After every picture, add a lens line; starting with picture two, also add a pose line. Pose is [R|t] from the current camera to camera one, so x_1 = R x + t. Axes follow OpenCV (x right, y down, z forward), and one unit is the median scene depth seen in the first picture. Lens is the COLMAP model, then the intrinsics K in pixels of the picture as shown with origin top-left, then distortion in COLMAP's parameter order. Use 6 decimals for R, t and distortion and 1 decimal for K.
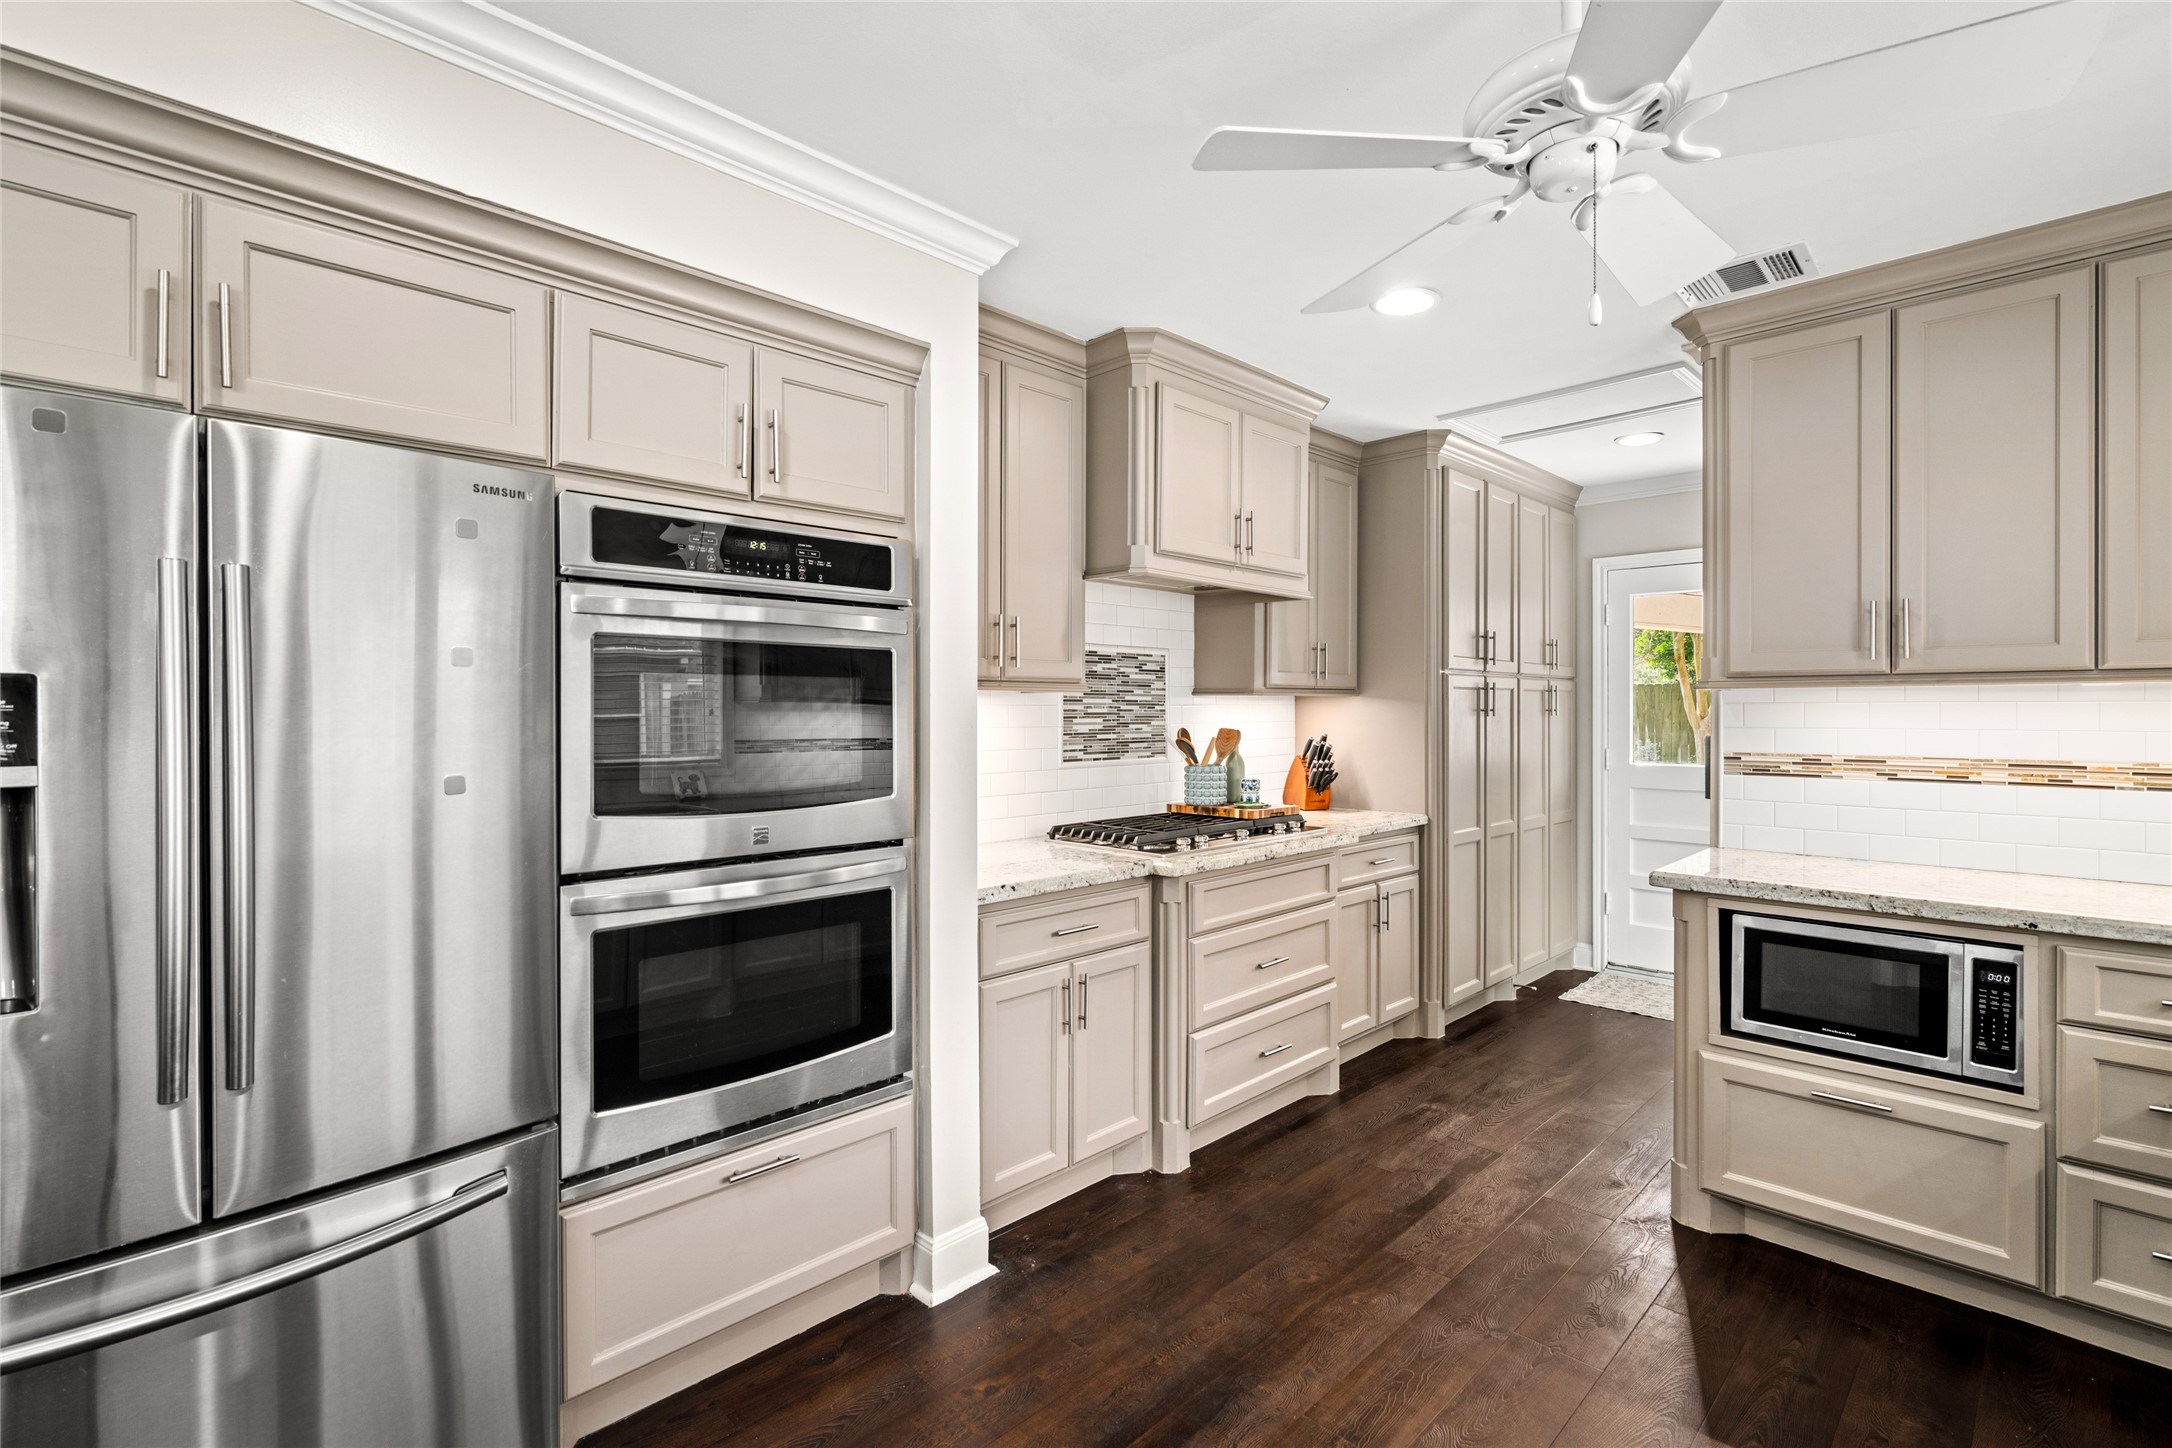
lens RADIAL K [[992.9, 0, 1093.3], [0, 992.9, 708.2], [0, 0, 1]] dist [-0.004795, 0.000366]
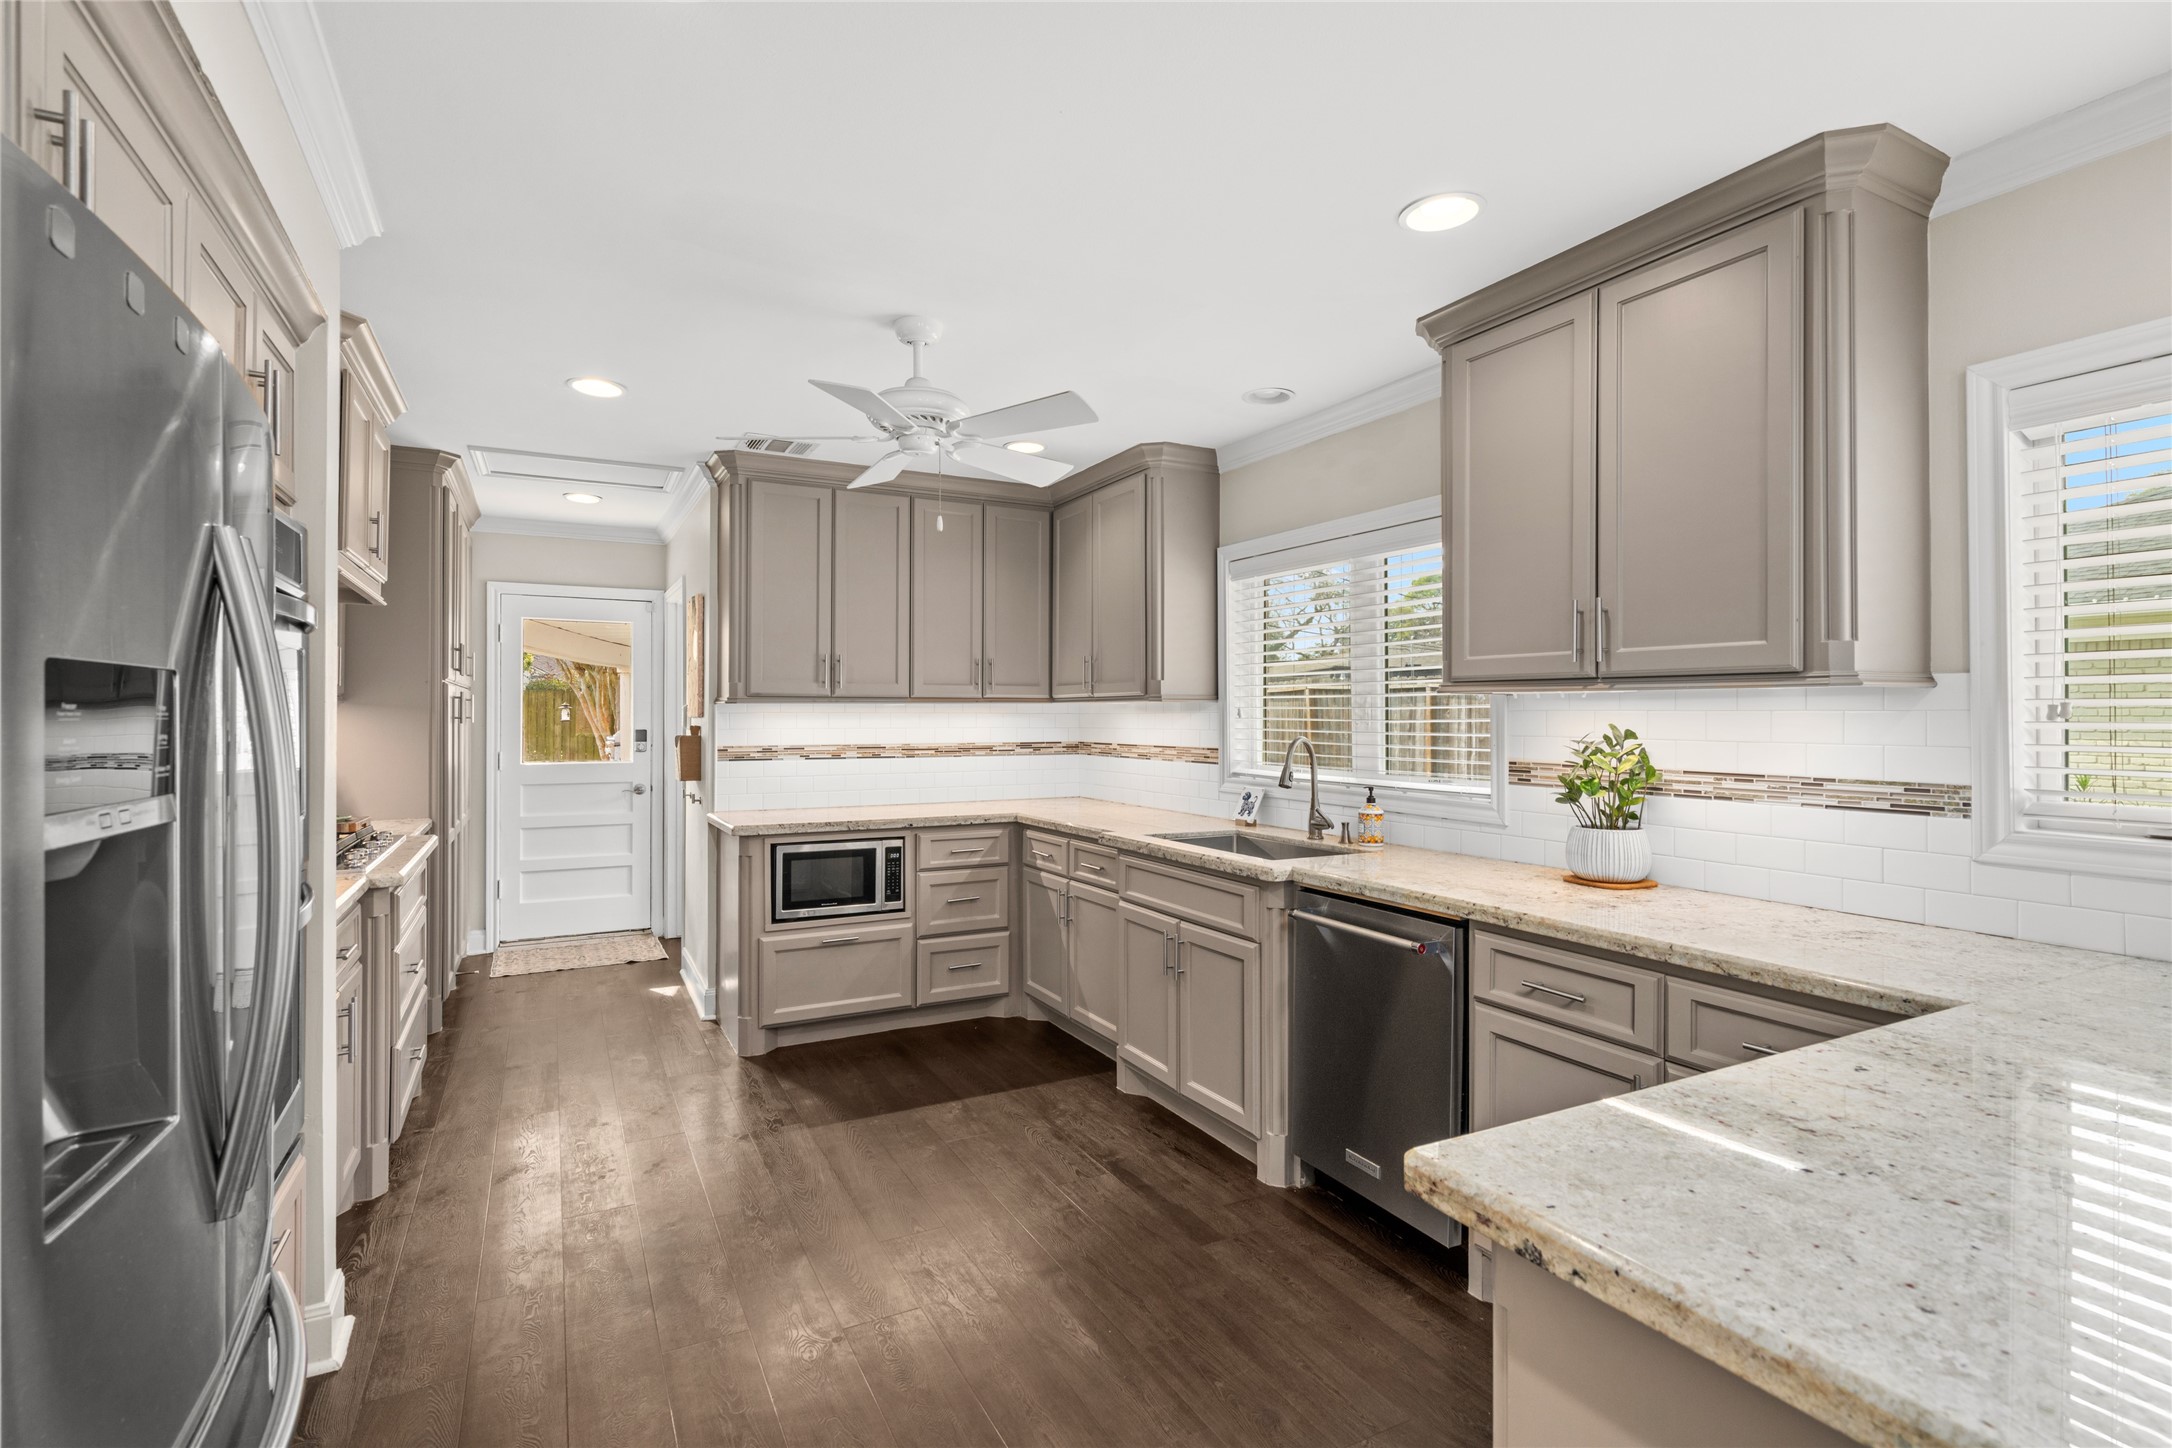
lens RADIAL K [[992.9, 0, 1085.0], [0, 992.9, 712.1], [0, 0, 1]] dist [-0.004795, 0.000366]
pose [[0.290529, 0.002829, 0.956862, -0.743002], [-0.002124, 0.999995, -0.002312, -0.004704], [-0.956864, -0.001360, 0.290533, 0.065300]]
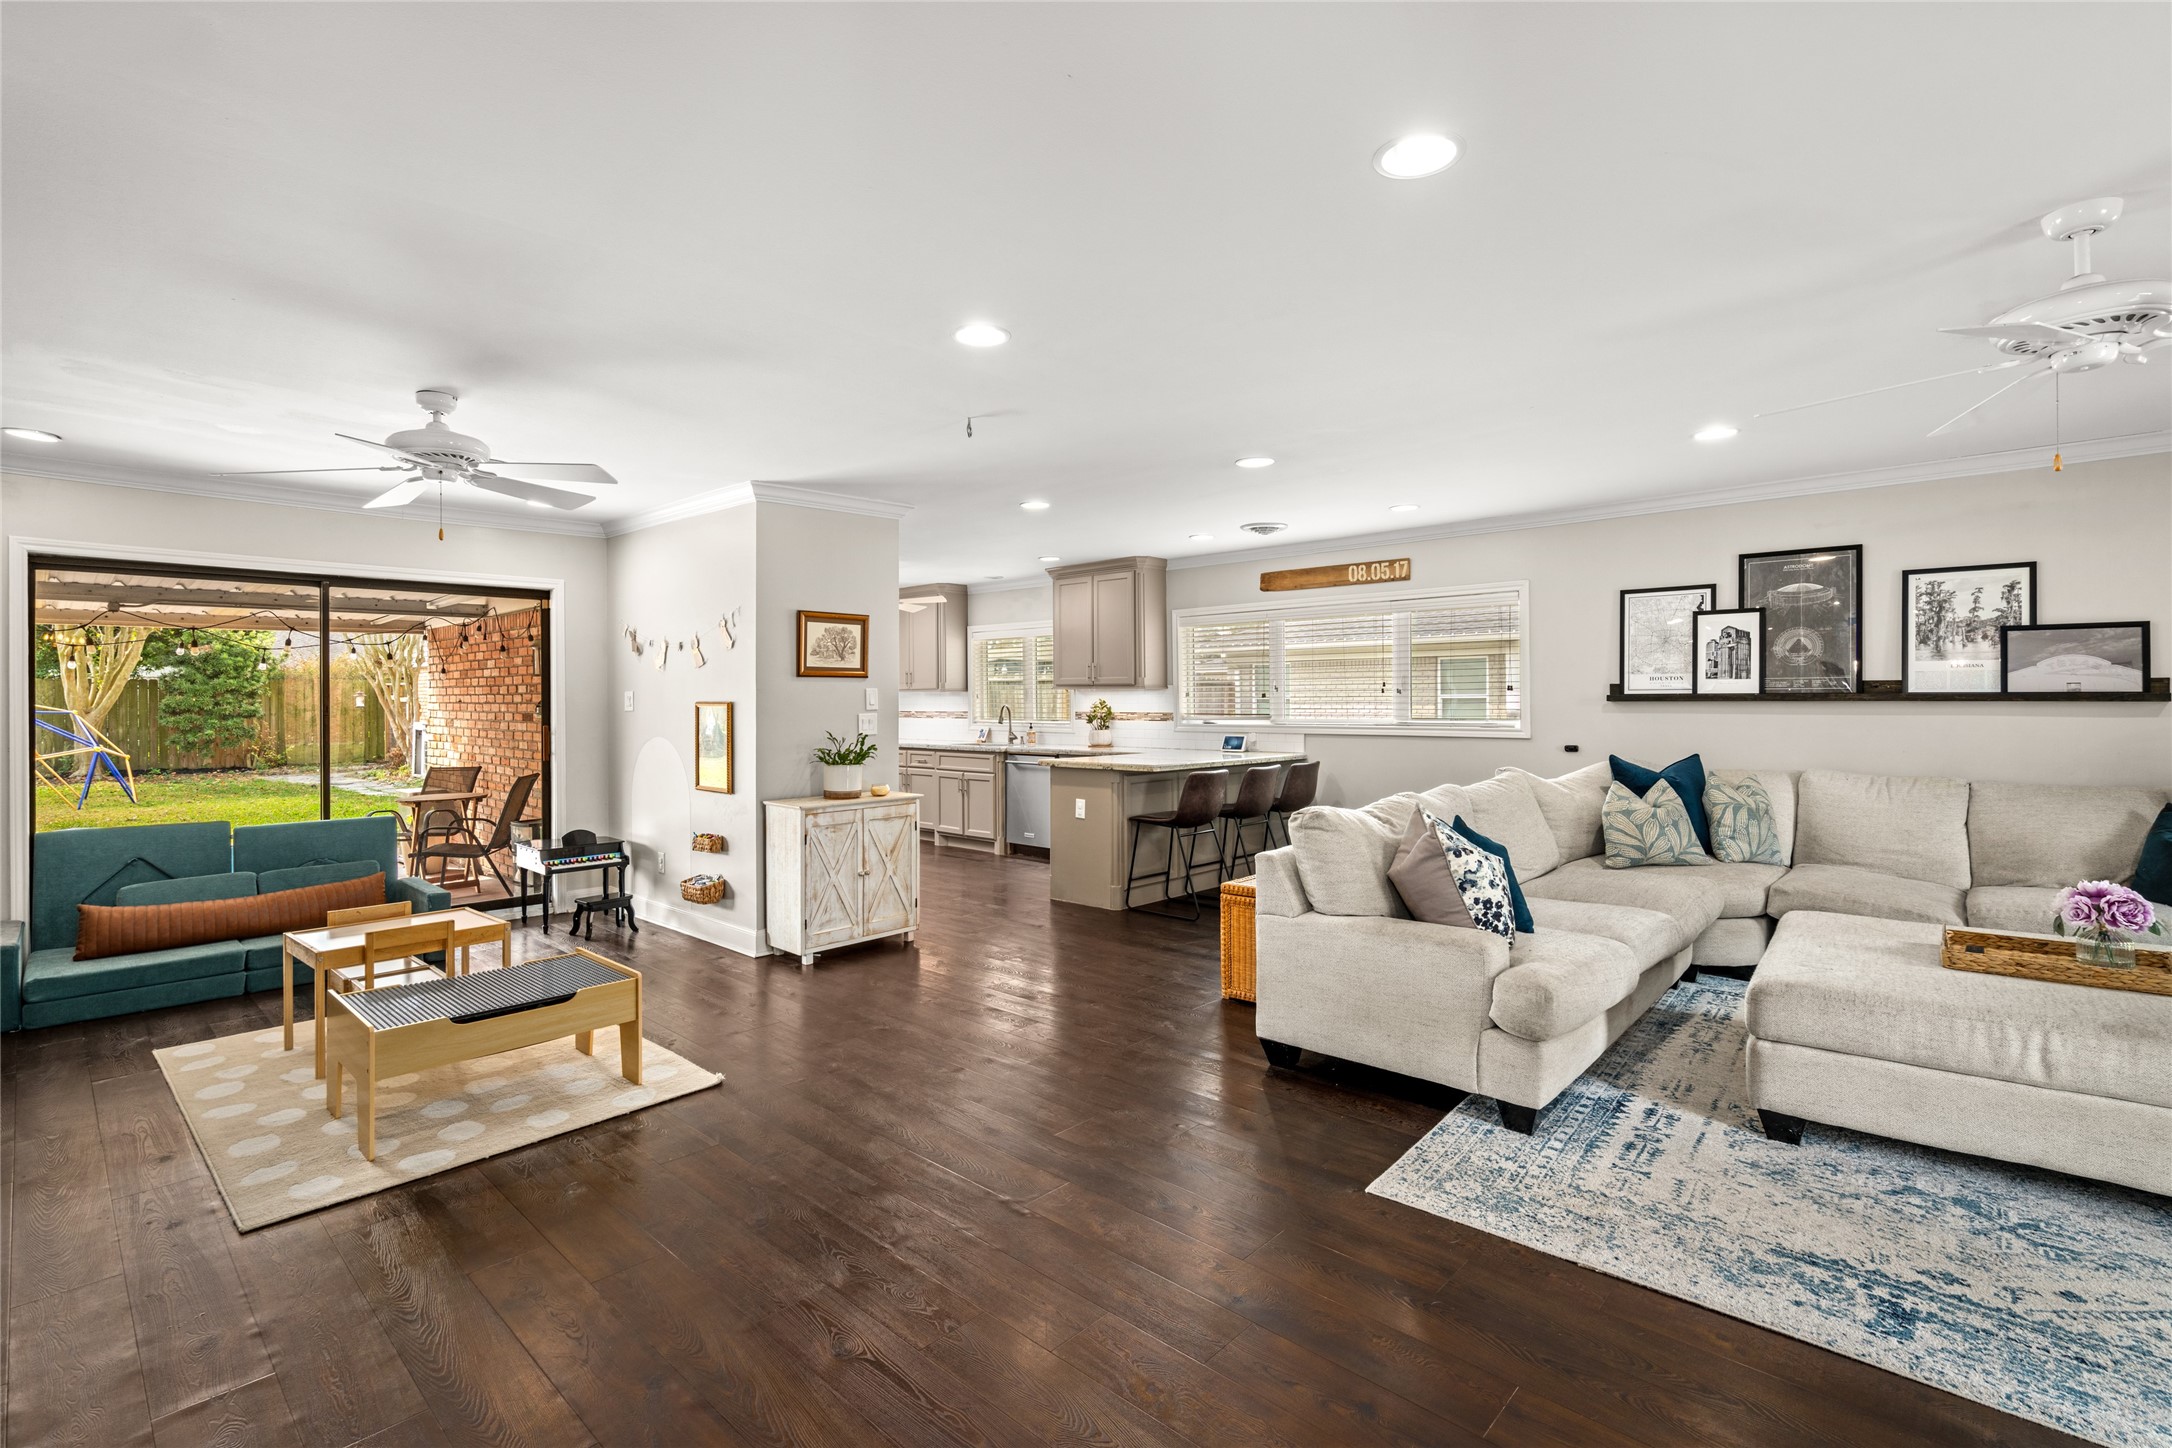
lens RADIAL K [[992.9, 0, 1083.2], [0, 992.9, 703.2], [0, 0, 1]] dist [-0.004795, 0.000366]
pose [[-0.036496, -0.003602, 0.999327, -4.235634], [0.004983, 0.999980, 0.003787, 0.010775], [-0.999321, 0.005118, -0.036478, 0.007208]]
